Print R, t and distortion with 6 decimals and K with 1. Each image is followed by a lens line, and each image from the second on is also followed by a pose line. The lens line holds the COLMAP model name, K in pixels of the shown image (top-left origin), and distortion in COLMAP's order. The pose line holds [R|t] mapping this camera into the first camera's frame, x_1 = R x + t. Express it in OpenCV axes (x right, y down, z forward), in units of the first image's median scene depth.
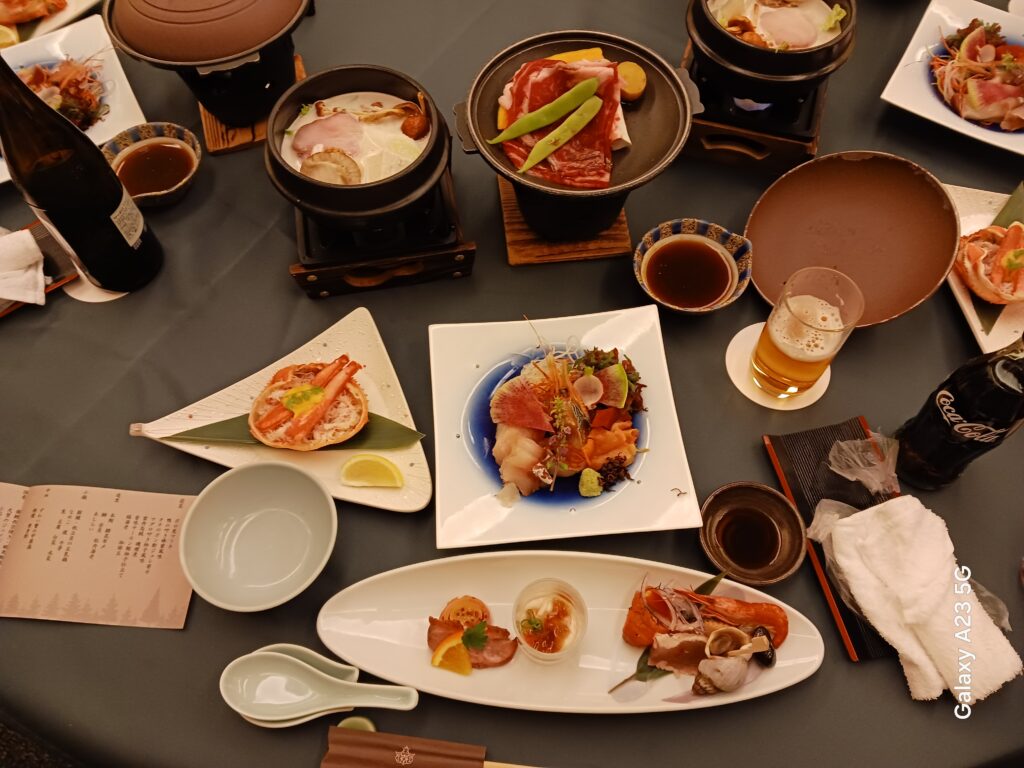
lens RADIAL K [[804.3, 0, 512.0], [0, 804.3, 384.0], [0, 0, 1]] dist [0.086882, -0.165391]
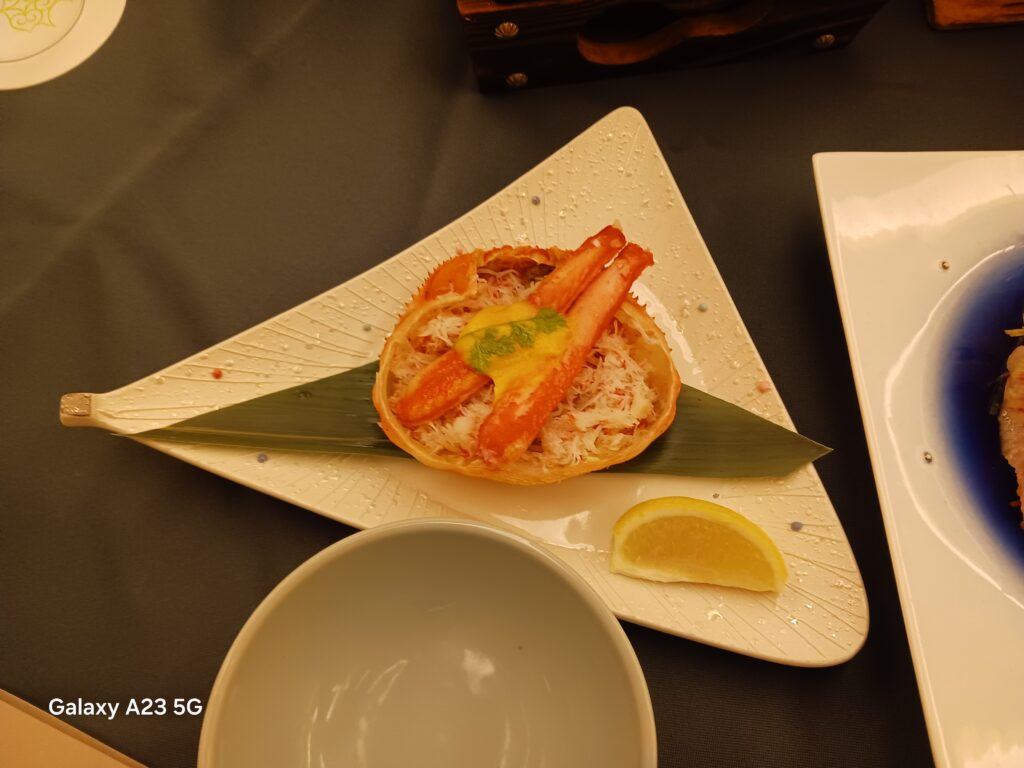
lens RADIAL K [[804.3, 0, 512.0], [0, 804.3, 384.0], [0, 0, 1]] dist [0.086882, -0.165391]
pose [[0.999447, 0.032932, -0.004674, -0.255714], [-0.031917, 0.989058, 0.144036, -0.016566], [0.009366, -0.143807, 0.989561, 0.621730]]
